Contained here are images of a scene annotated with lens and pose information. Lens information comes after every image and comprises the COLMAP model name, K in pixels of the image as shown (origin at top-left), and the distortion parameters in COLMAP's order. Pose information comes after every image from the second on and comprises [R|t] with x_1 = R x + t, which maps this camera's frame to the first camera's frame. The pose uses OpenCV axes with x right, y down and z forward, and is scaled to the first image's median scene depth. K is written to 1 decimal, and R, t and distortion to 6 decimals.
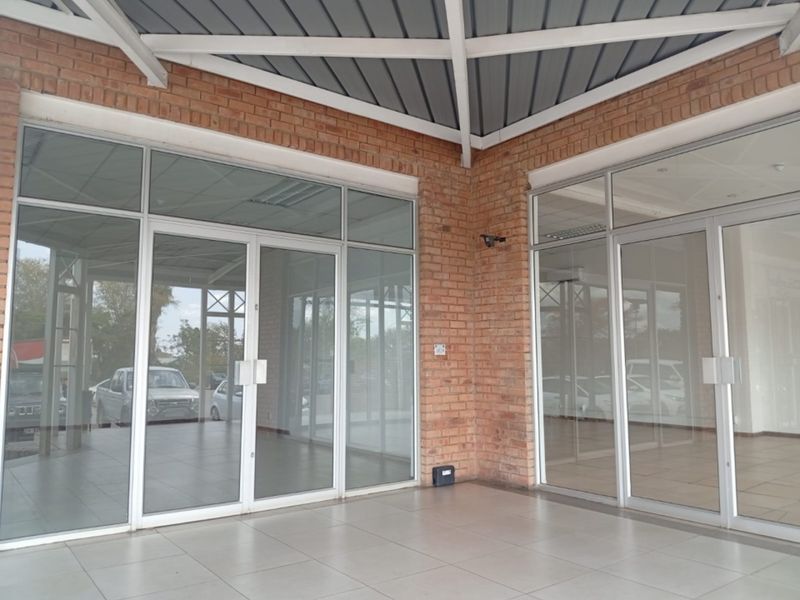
lens RADIAL K [[601.0, 0, 402.3], [0, 601.0, 293.9], [0, 0, 1]] dist [0.074414, -0.168824]
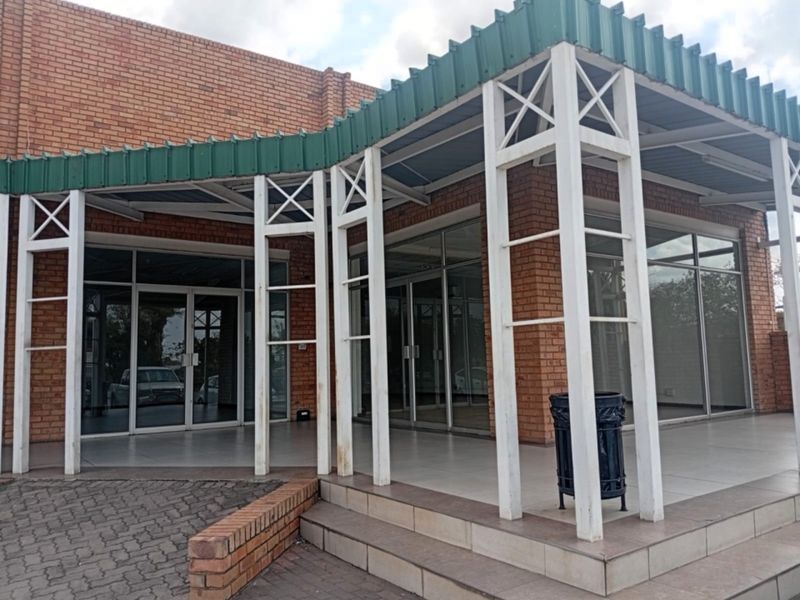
lens RADIAL K [[608.6, 0, 401.3], [0, 608.6, 295.8], [0, 0, 1]] dist [0.070962, -0.165859]
pose [[0.999526, -0.025644, -0.017035, 0.404325], [0.025644, 0.999671, -0.000195, -0.051607], [0.017034, -0.000242, 0.999855, -0.835769]]
